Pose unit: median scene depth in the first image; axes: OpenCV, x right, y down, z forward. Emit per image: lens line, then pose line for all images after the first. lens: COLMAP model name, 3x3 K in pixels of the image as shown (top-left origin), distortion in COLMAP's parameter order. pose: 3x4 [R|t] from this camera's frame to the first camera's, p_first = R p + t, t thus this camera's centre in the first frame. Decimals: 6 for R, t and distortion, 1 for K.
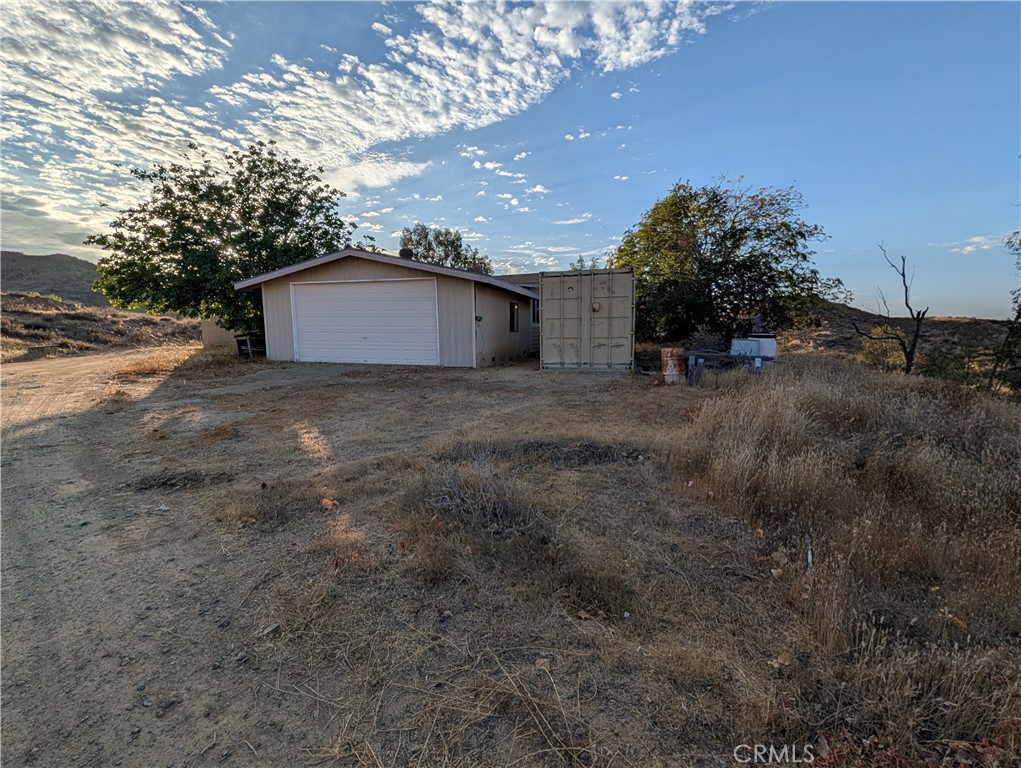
lens RADIAL K [[434.0, 0, 513.9], [0, 434.0, 388.2], [0, 0, 1]] dist [0.018575, -0.005636]
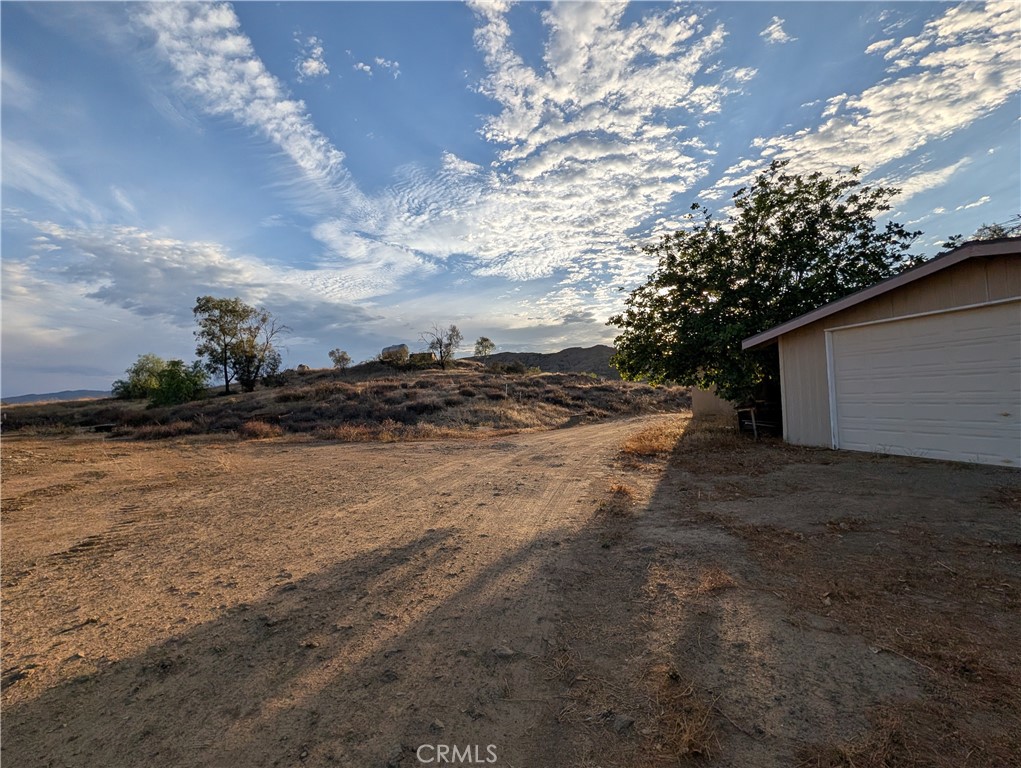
lens RADIAL K [[434.0, 0, 513.9], [0, 434.0, 388.2], [0, 0, 1]] dist [0.018575, -0.005636]
pose [[0.552267, -0.039279, -0.832741, -0.138149], [-0.078424, 0.992012, -0.098802, -0.030635], [0.829970, 0.119872, 0.544776, 0.159048]]
